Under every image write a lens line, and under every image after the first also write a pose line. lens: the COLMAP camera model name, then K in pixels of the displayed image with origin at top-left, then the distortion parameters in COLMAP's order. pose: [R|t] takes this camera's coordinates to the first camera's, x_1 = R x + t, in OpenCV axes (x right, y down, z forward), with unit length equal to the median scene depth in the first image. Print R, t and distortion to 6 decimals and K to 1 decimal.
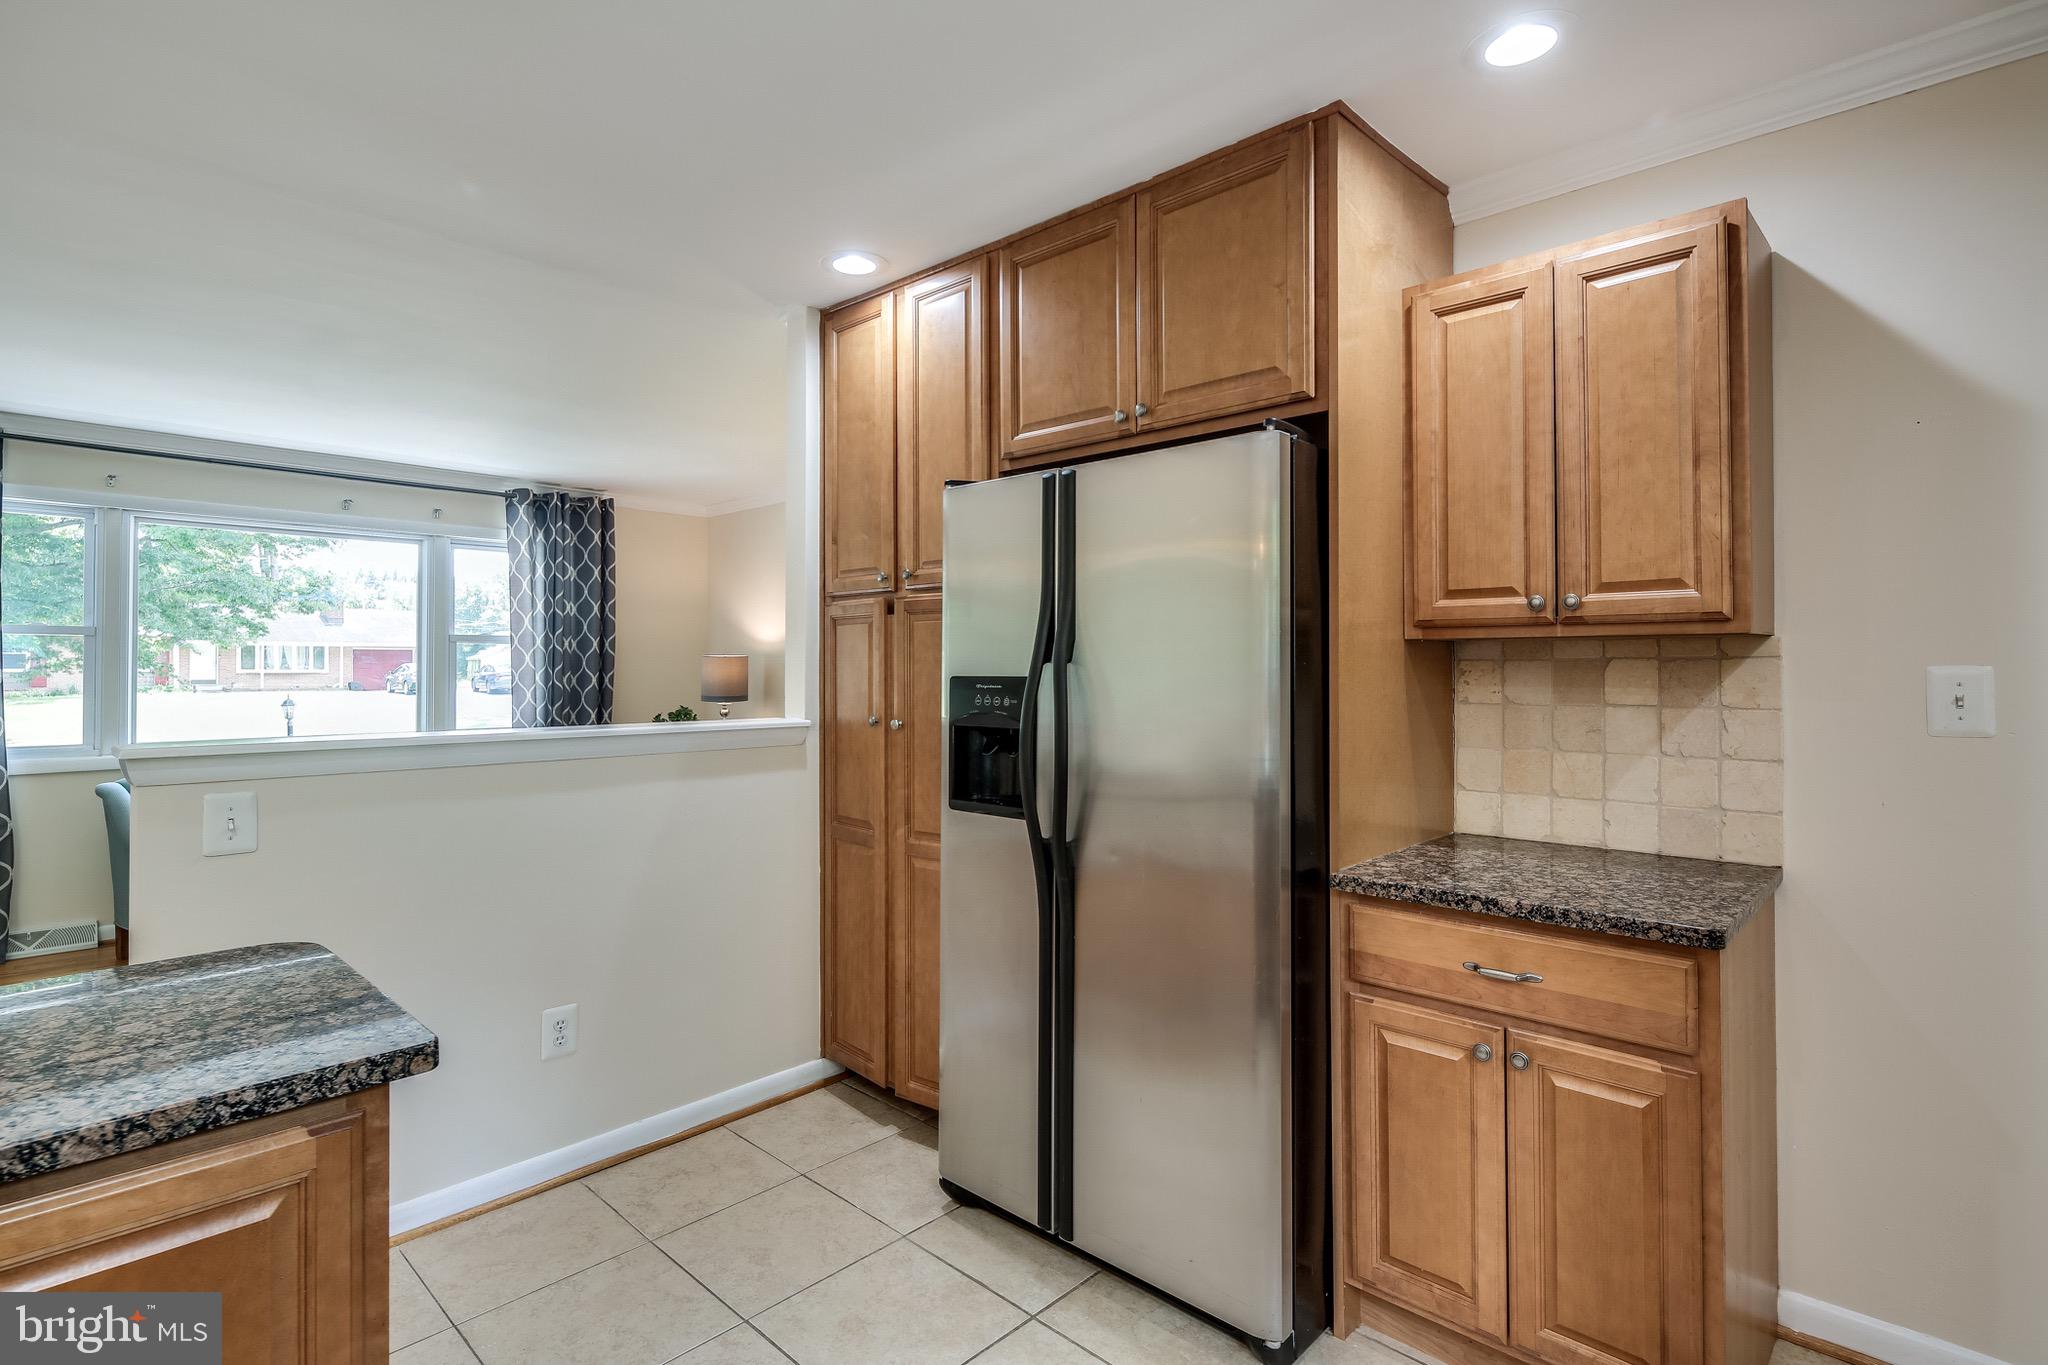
lens RADIAL K [[997.8, 0, 1020.3], [0, 997.8, 669.7], [0, 0, 1]] dist [0.012295, -0.008715]
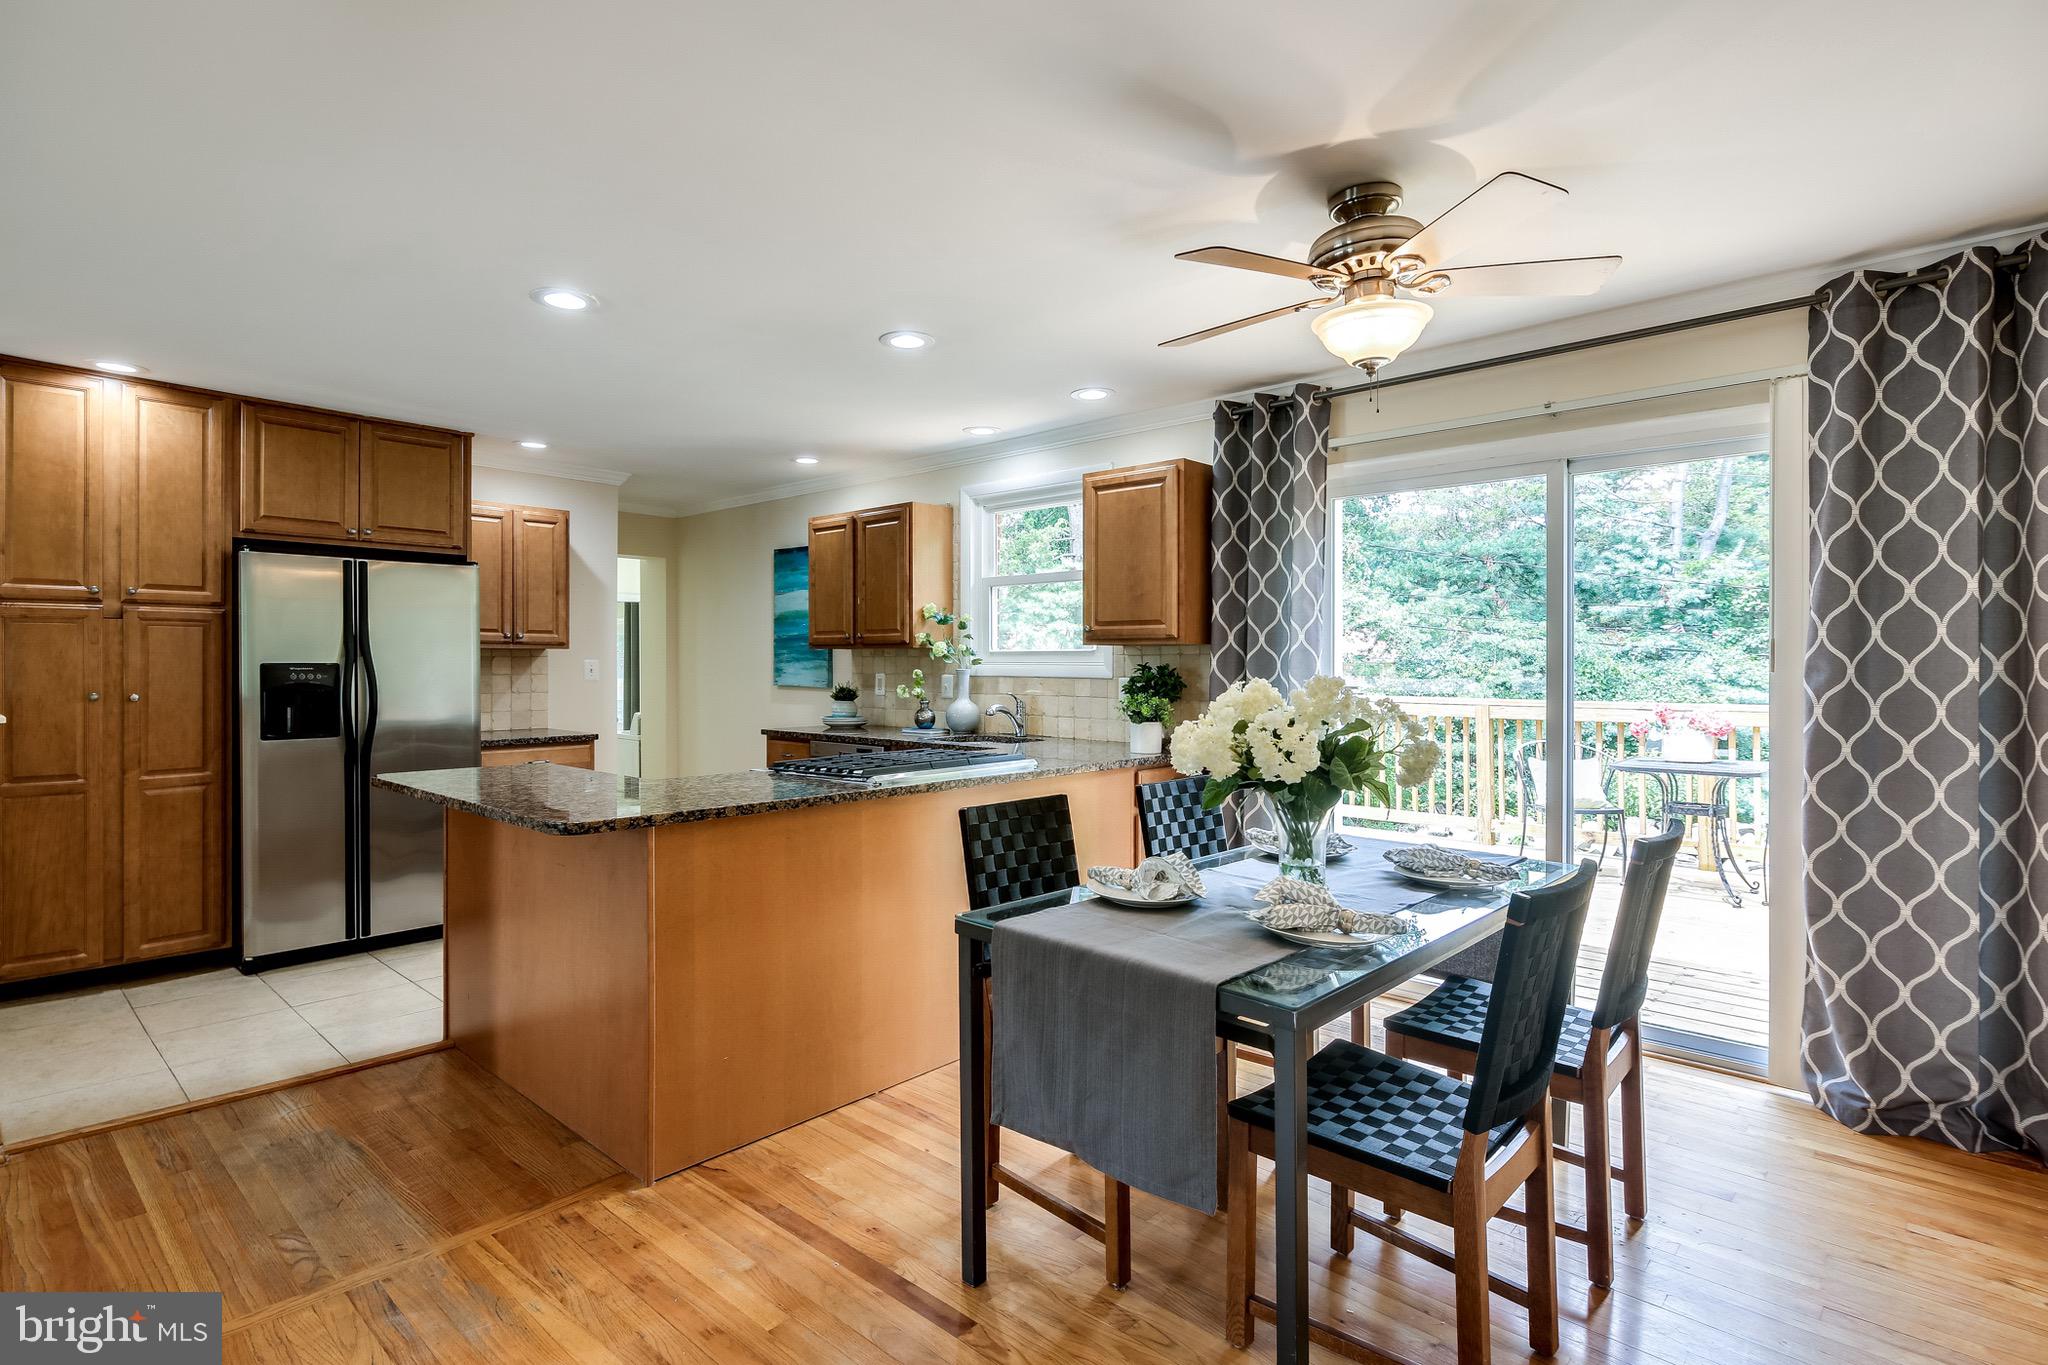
lens RADIAL K [[1025.1, 0, 1018.7], [0, 1025.1, 661.2], [0, 0, 1]] dist [0.001628, 0.000409]
pose [[-0.011998, 0.003047, 0.999923, -2.279321], [-0.001377, 0.999994, -0.003064, 0.008813], [-0.999927, -0.001414, -0.011994, -0.337199]]
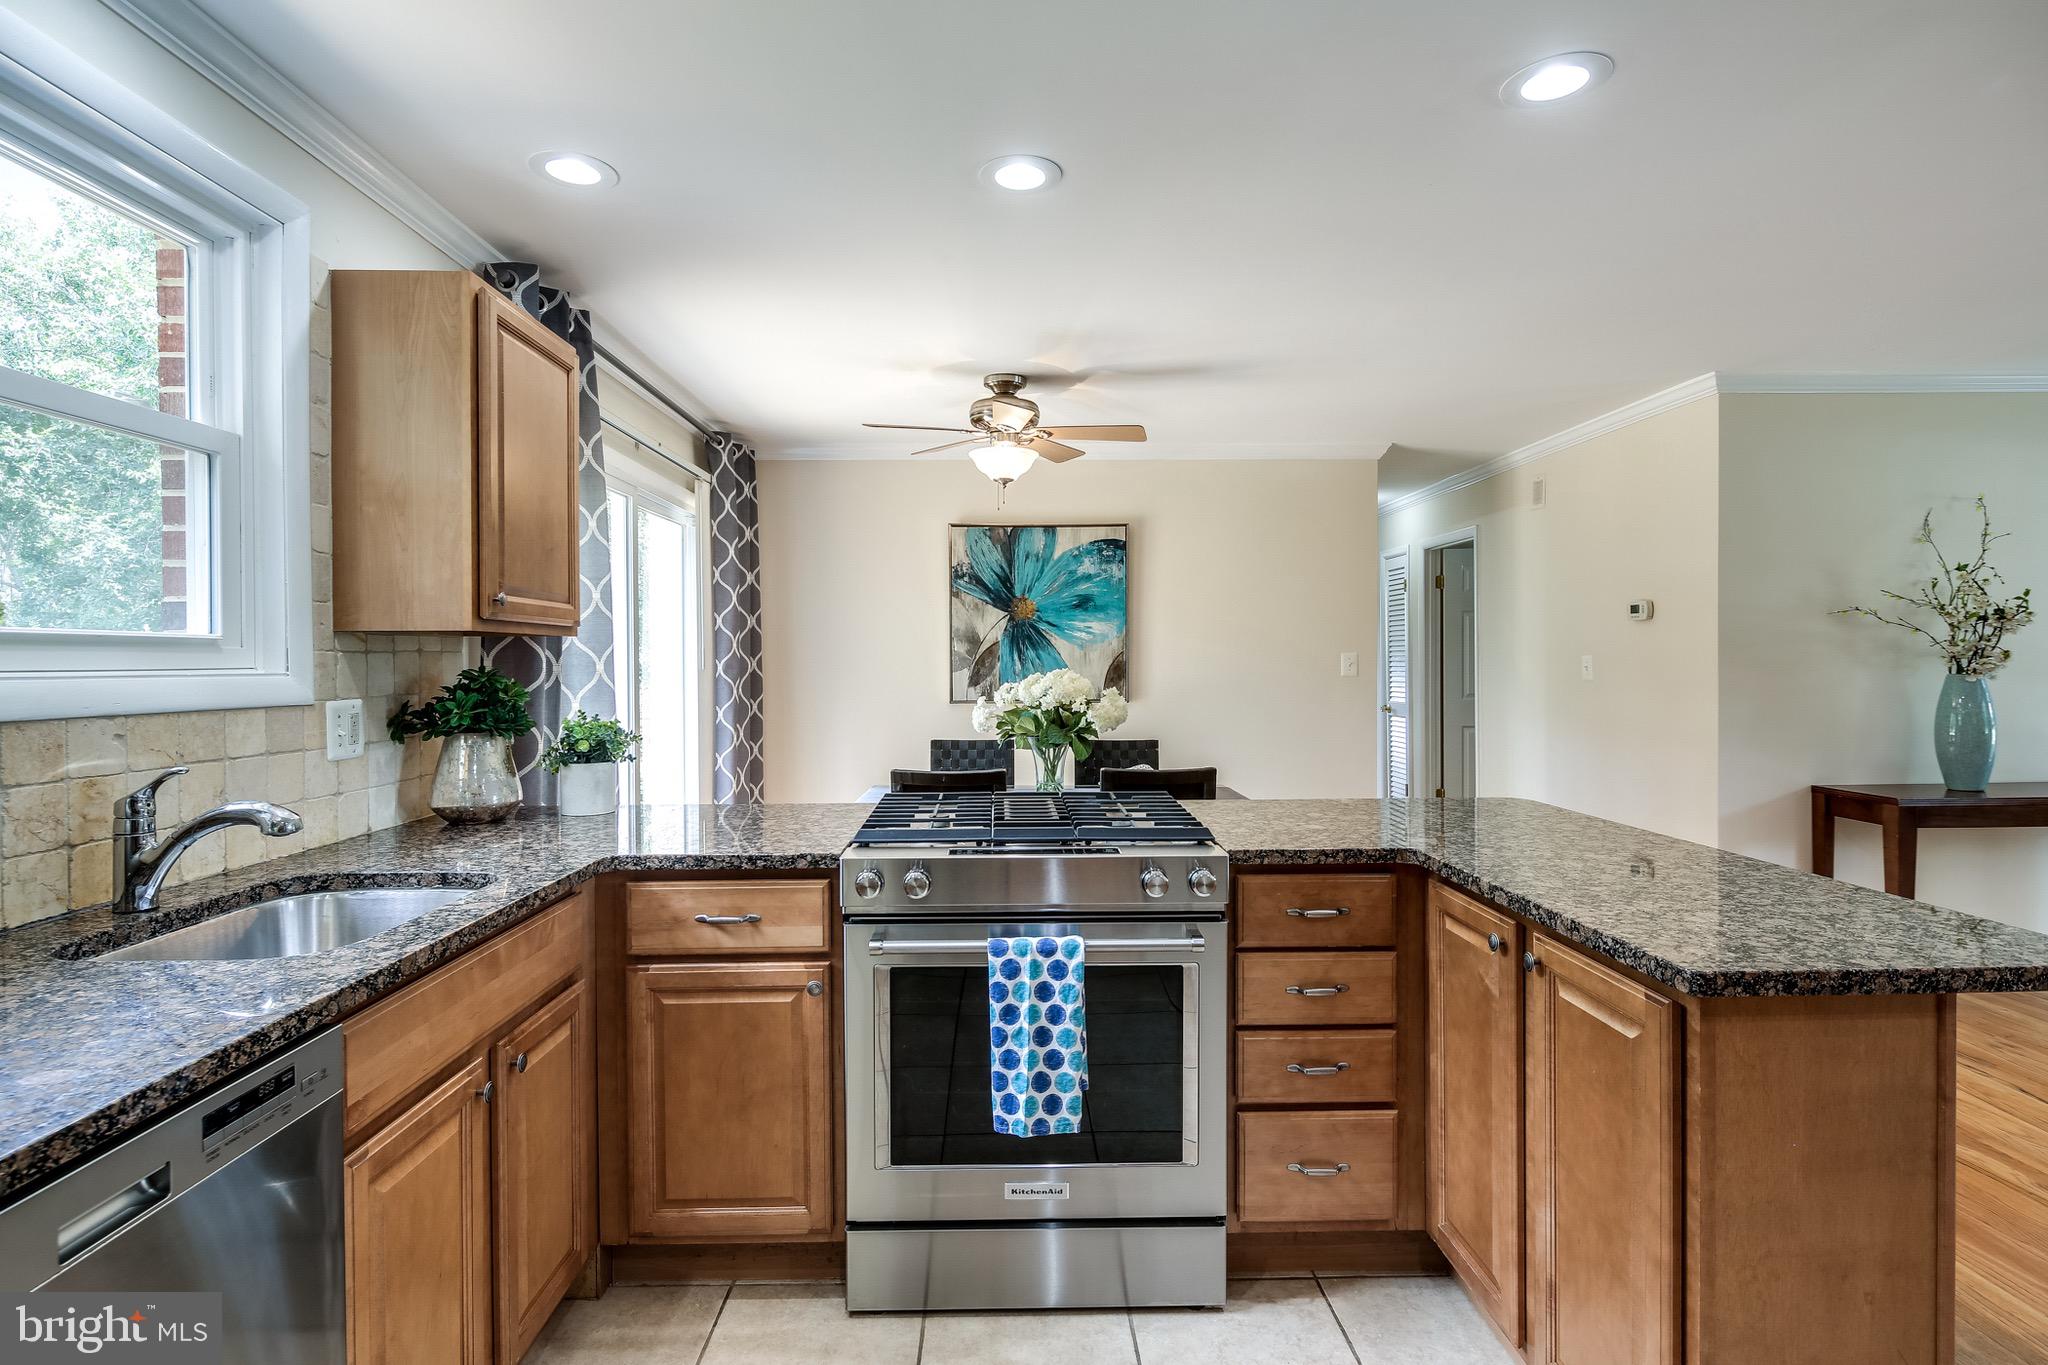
lens RADIAL K [[997.8, 0, 1020.3], [0, 997.8, 669.7], [0, 0, 1]] dist [0.012295, -0.008715]
pose [[-0.710842, 0.010558, -0.703272, 0.440065], [0.004543, 0.999935, 0.010420, -0.000406], [0.703337, 0.004212, -0.710844, 0.701761]]
